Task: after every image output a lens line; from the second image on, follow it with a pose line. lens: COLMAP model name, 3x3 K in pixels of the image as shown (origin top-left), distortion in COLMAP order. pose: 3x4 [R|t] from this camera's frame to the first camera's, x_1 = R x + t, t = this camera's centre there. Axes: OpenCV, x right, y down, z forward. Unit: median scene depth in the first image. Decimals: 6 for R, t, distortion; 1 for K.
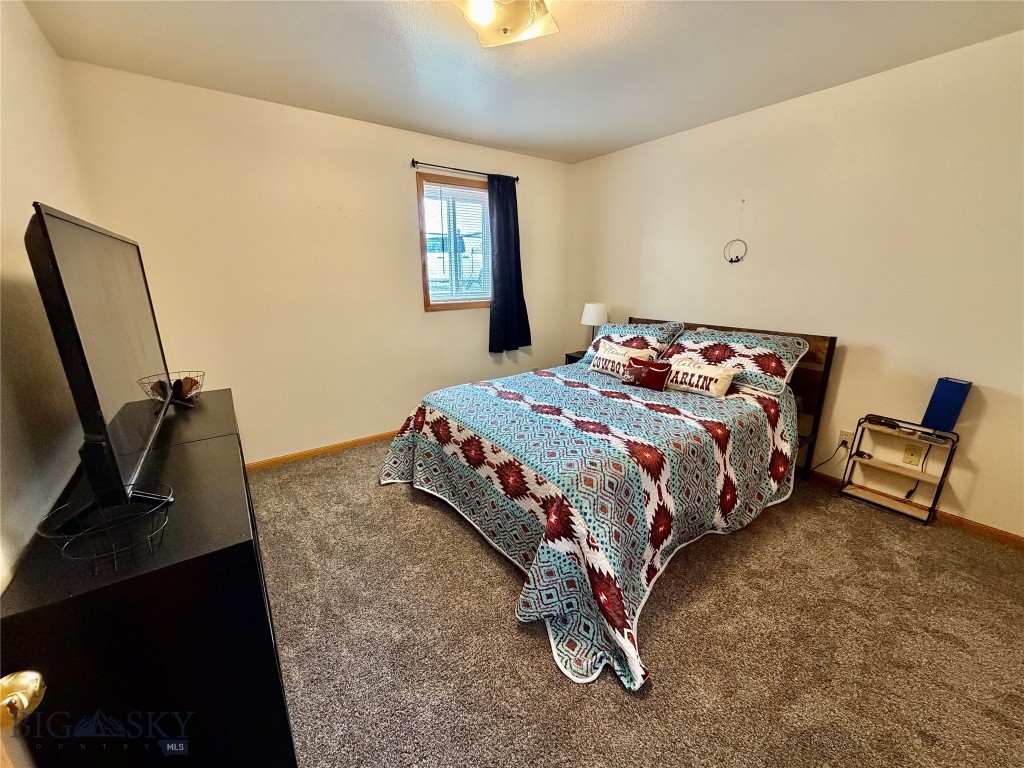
lens RADIAL K [[406.8, 0, 507.2], [0, 406.8, 389.9], [0, 0, 1]] dist [-0.001443, 0.000120]
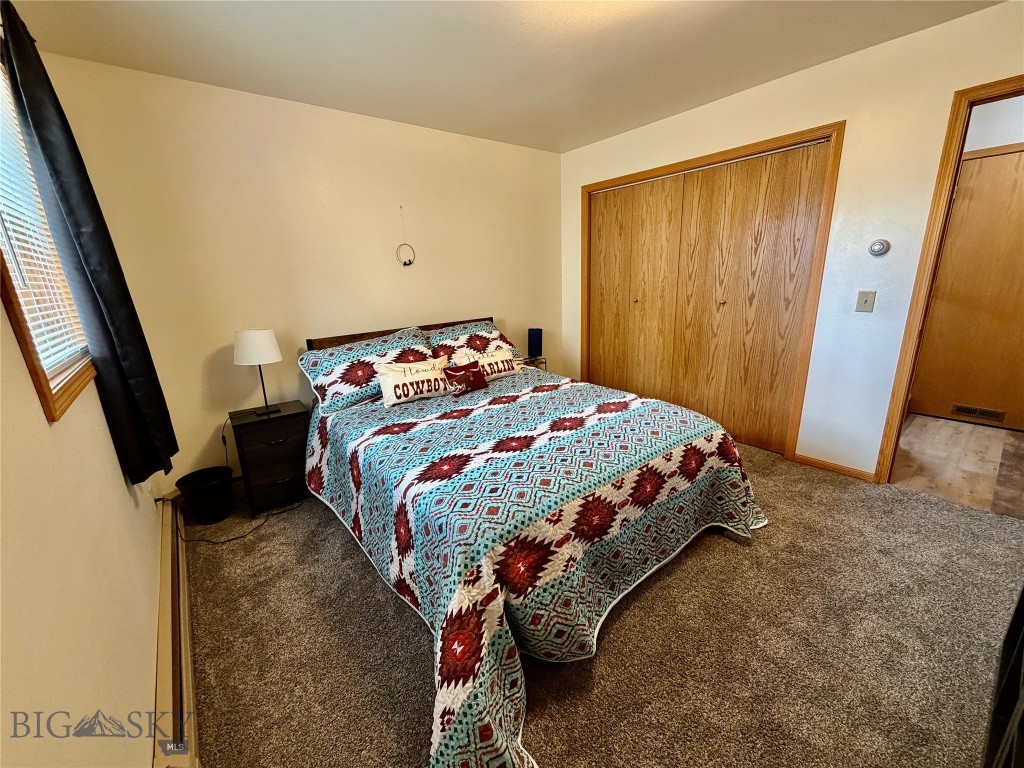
lens RADIAL K [[406.8, 0, 507.2], [0, 406.8, 382.7], [0, 0, 1]] dist [-0.001443, 0.000120]
pose [[-0.052385, -0.243994, 0.968361, -0.604320], [0.322183, 0.913710, 0.247653, -0.243030], [-0.945227, 0.324963, 0.030745, 0.930313]]
